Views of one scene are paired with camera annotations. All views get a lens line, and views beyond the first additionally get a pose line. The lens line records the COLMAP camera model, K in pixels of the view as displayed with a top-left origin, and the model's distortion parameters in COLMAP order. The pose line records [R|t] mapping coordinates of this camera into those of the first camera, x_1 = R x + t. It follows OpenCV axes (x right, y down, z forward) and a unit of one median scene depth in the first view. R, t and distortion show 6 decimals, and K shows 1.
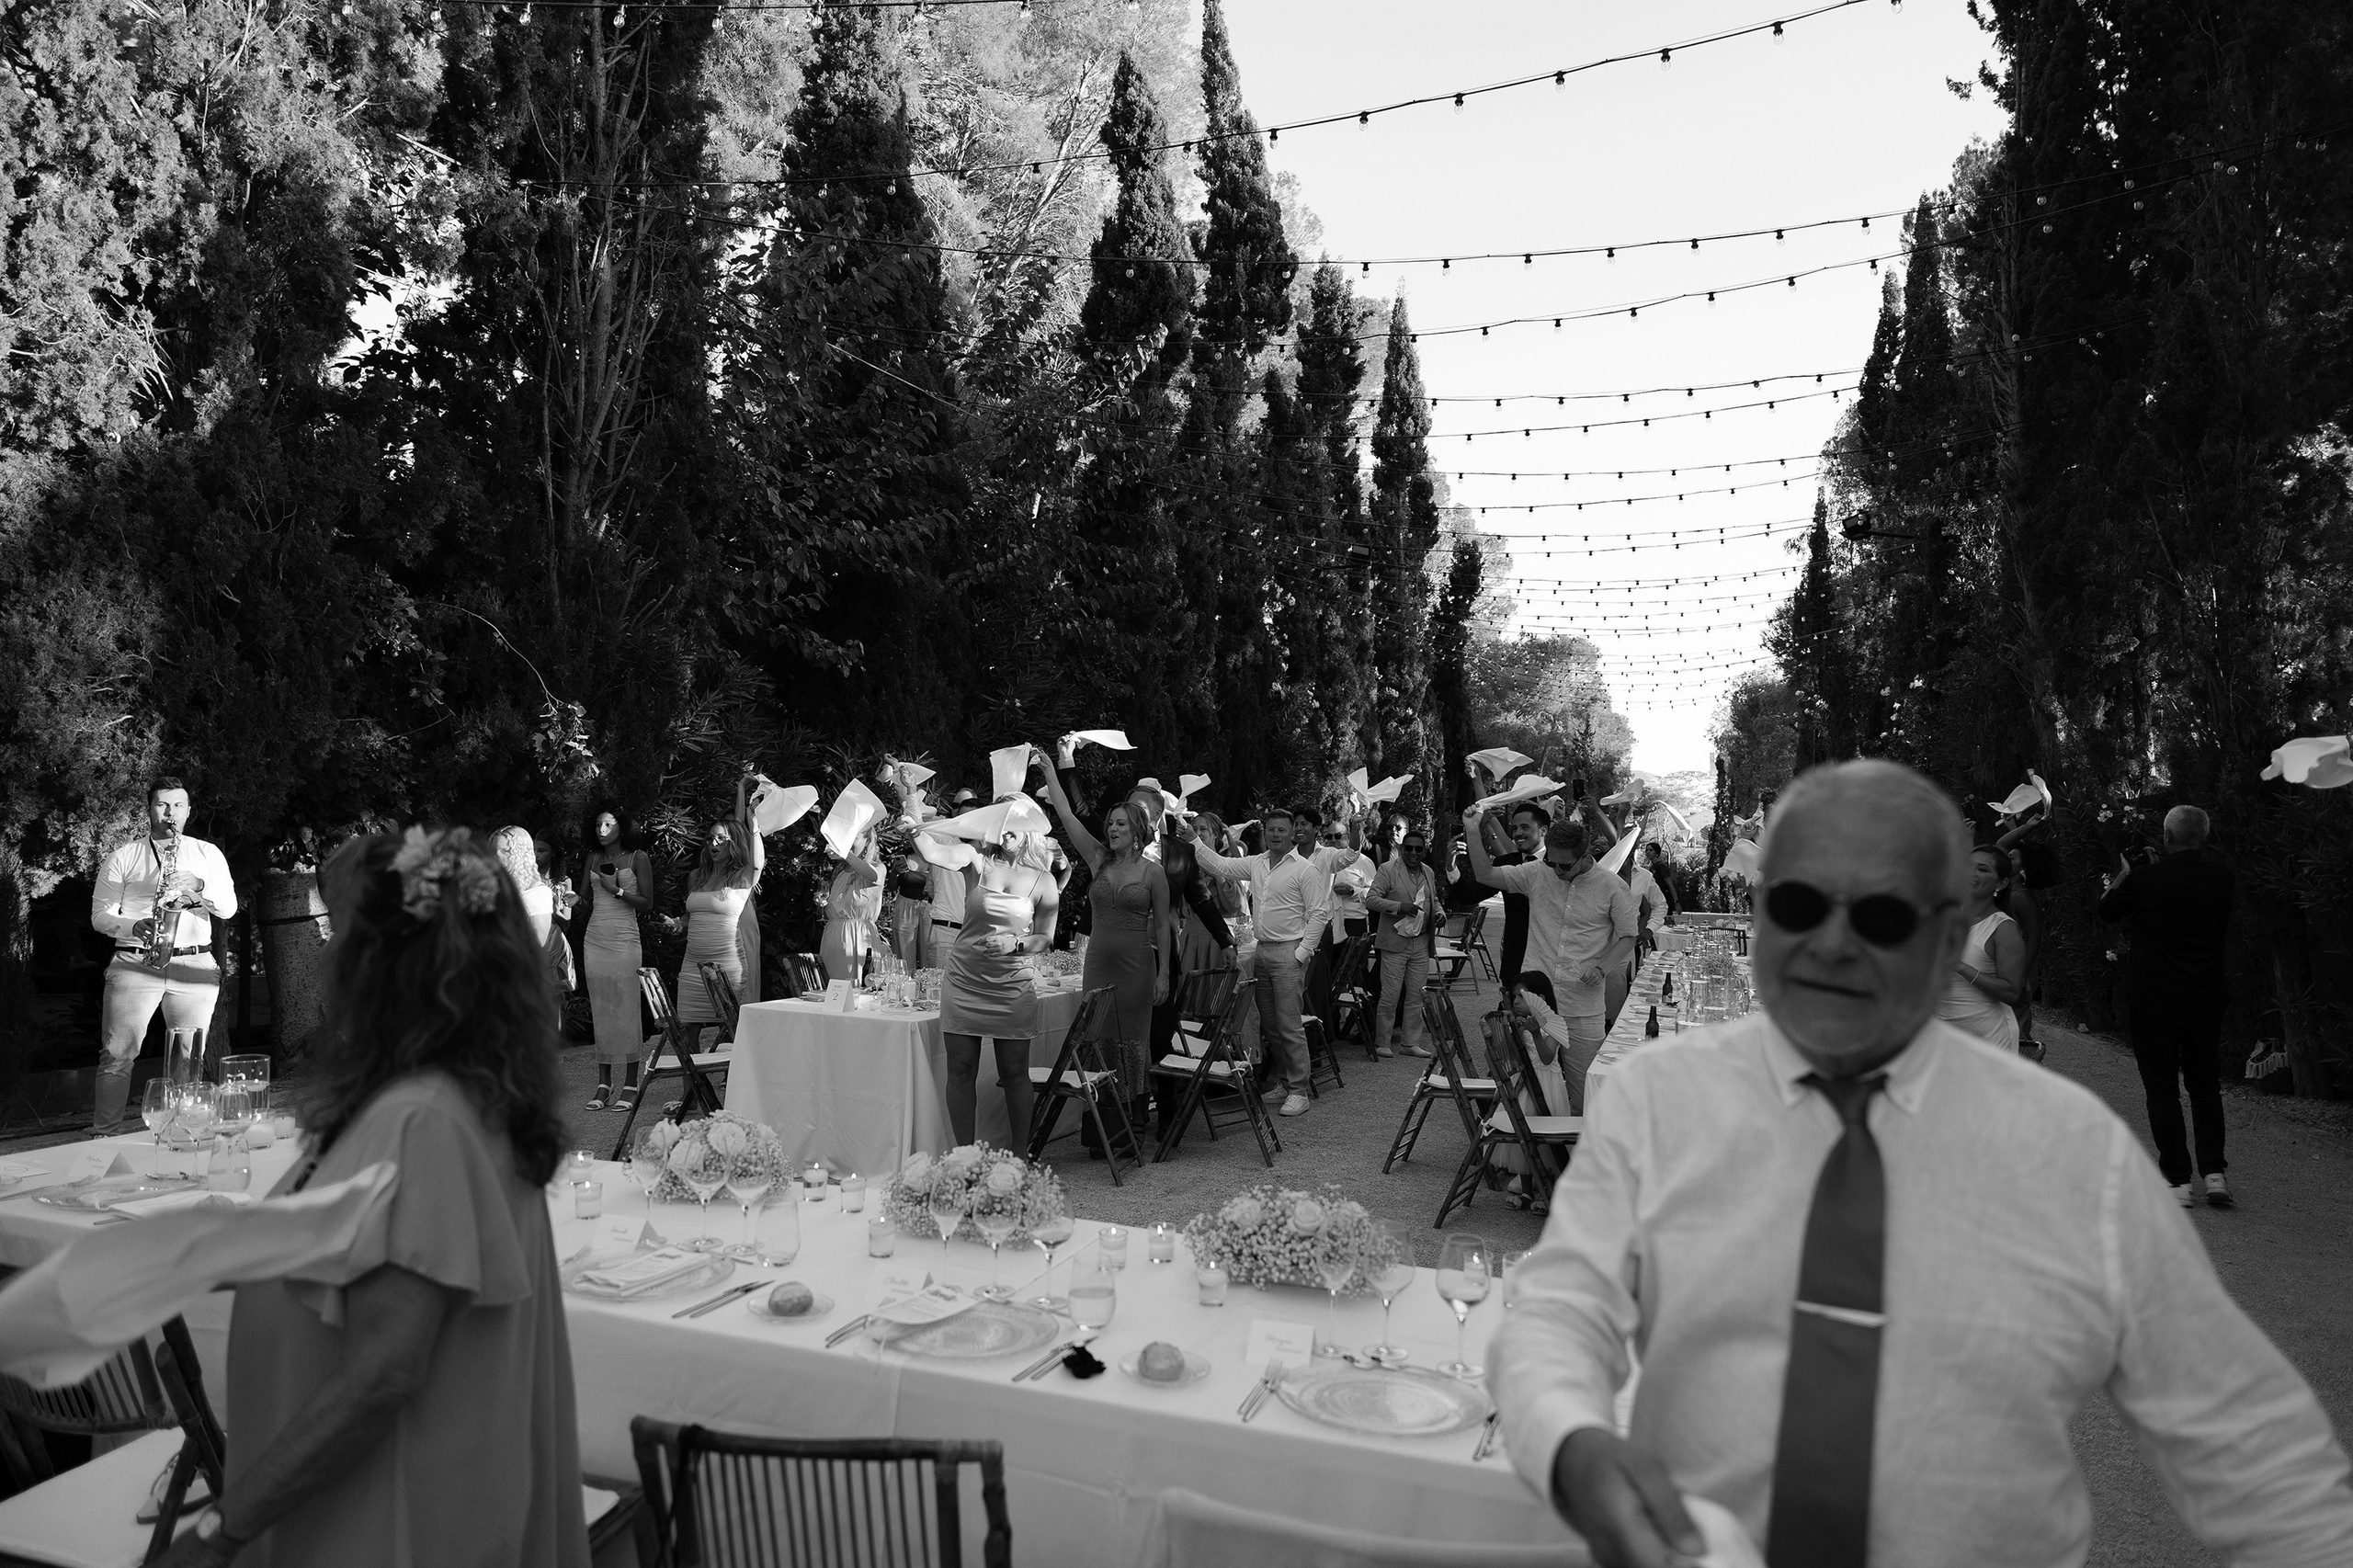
lens RADIAL K [[1571.5, 0, 1177.6], [0, 1571.5, 783.1], [0, 0, 1]] dist [-0.009013, 0.000035]
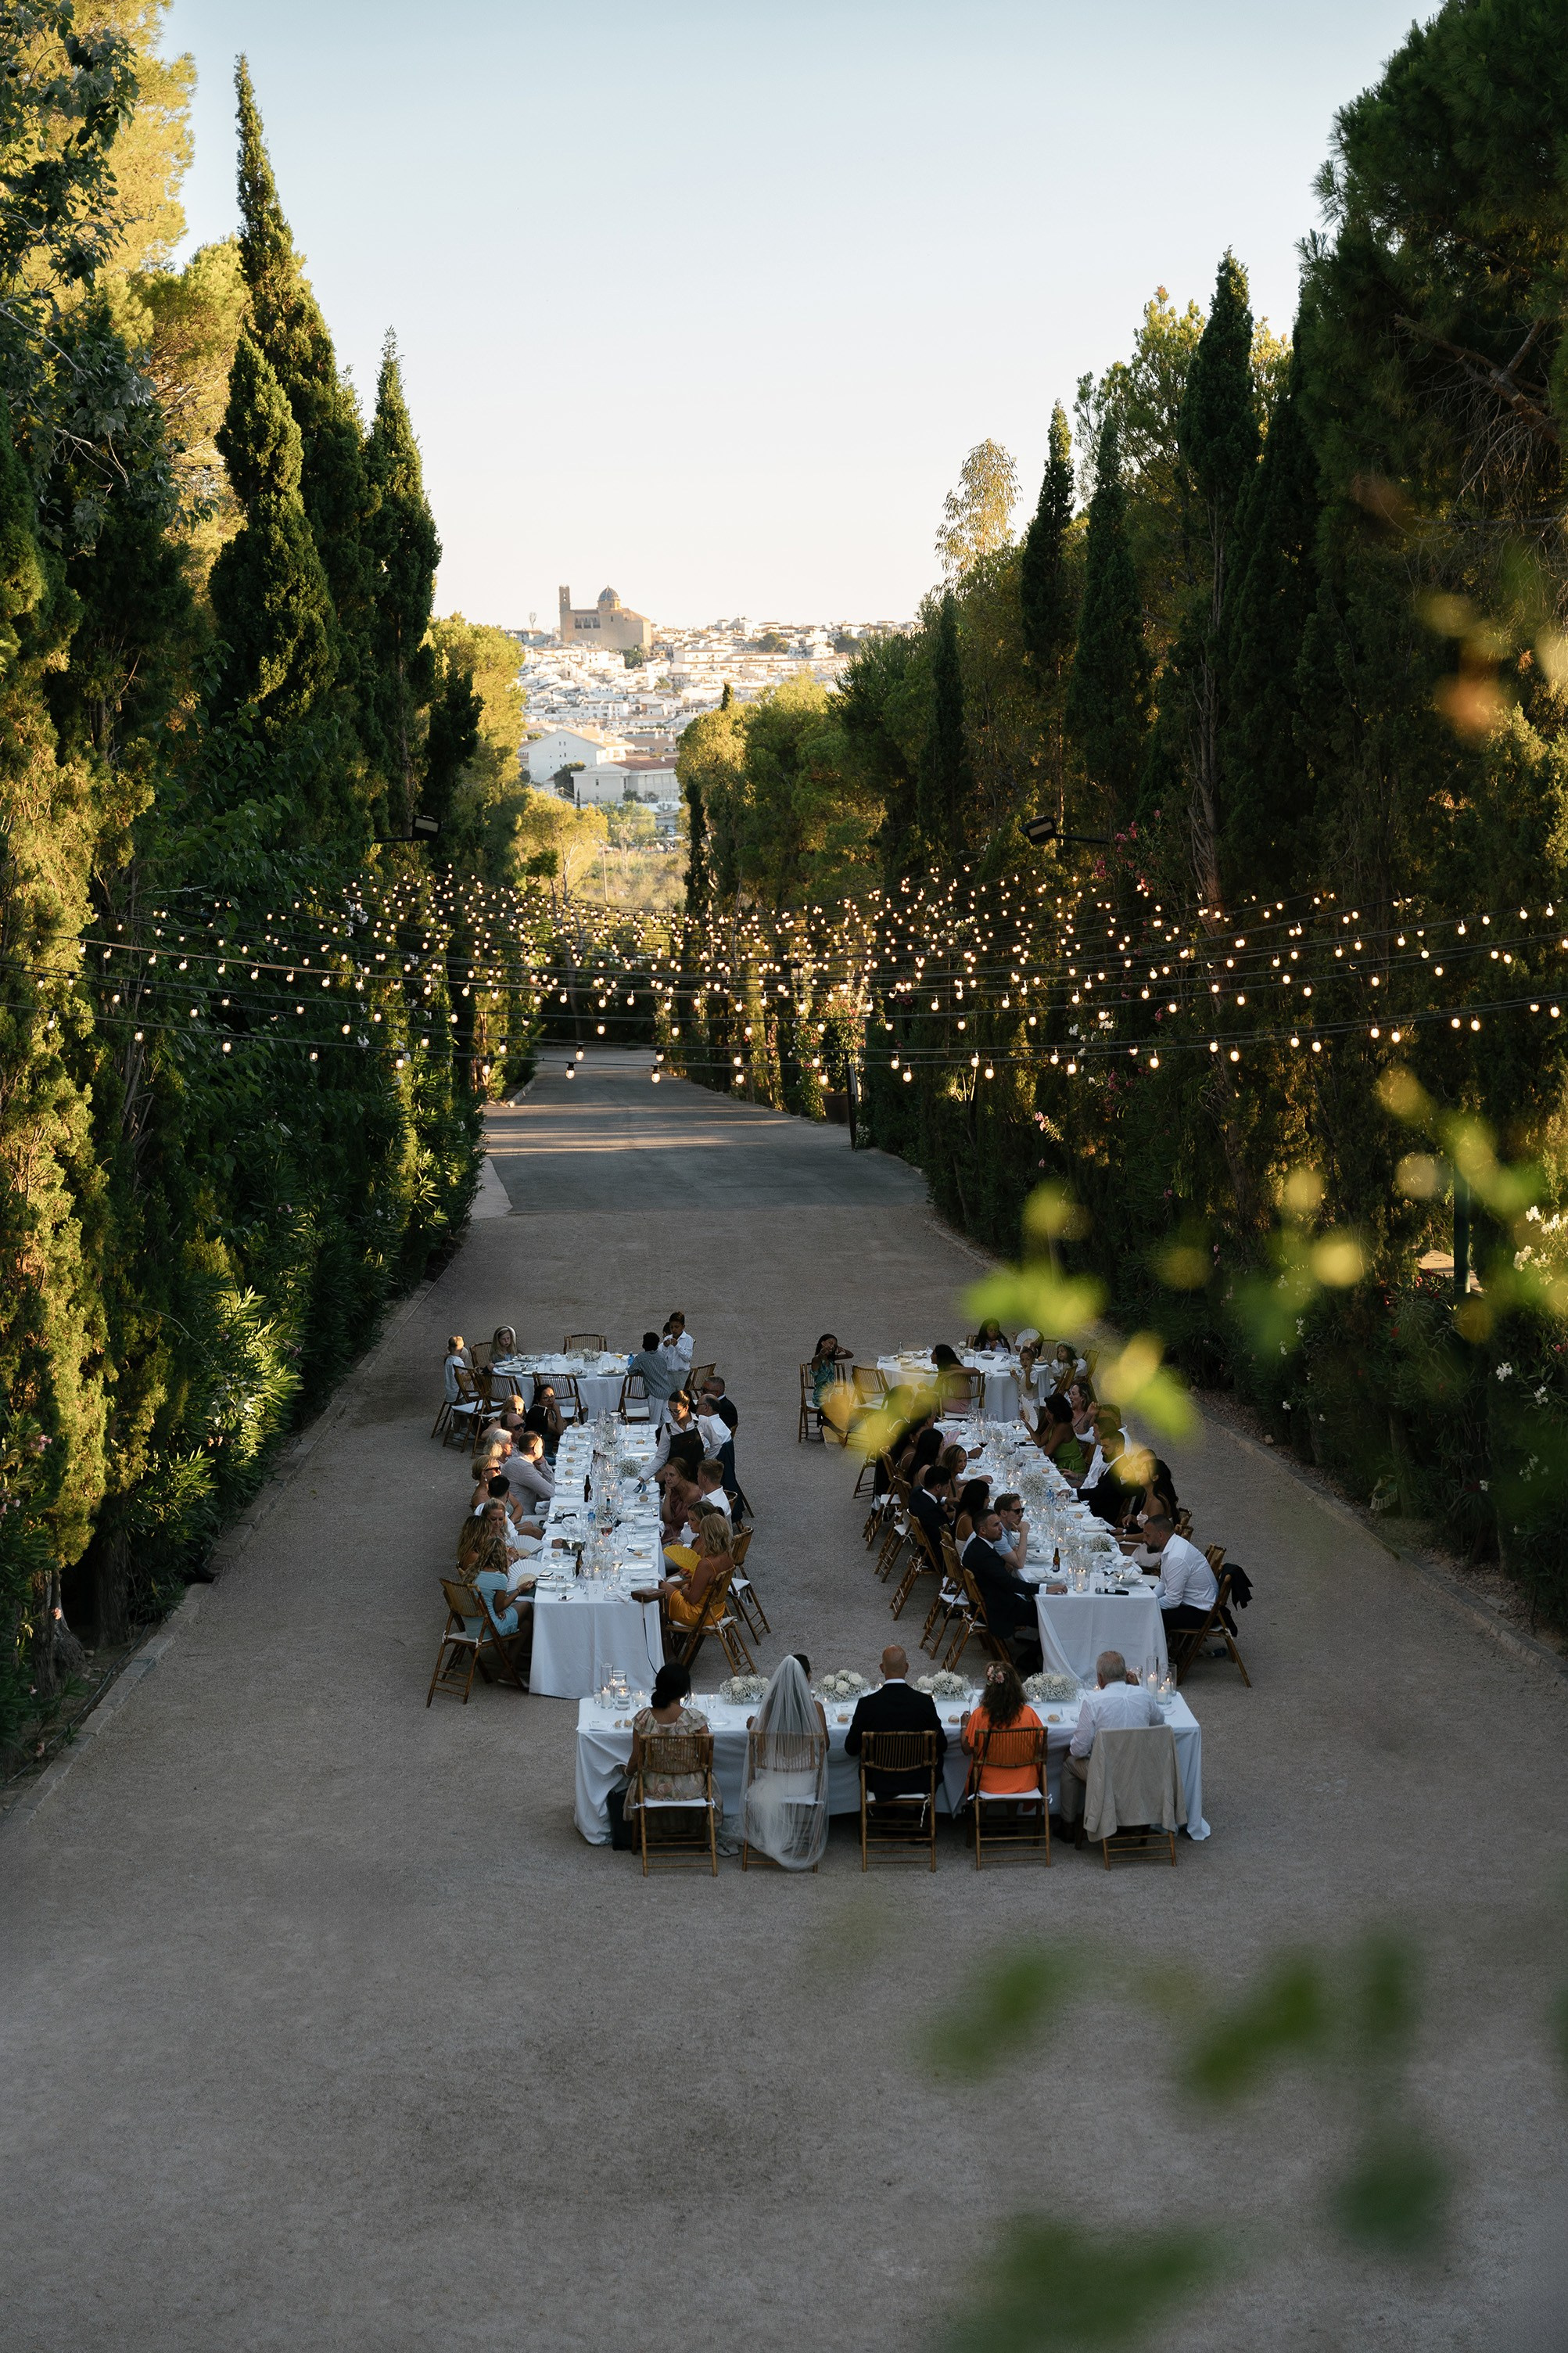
lens RADIAL K [[3697.3, 0, 783.8], [0, 3697.3, 1177.0], [0, 0, 1]] dist [0.009746, 0.000000]
pose [[0.926365, -0.069485, 0.370161, -0.377224], [0.018354, 0.989995, 0.139906, -0.219004], [-0.376179, -0.122810, 0.918372, -0.678612]]
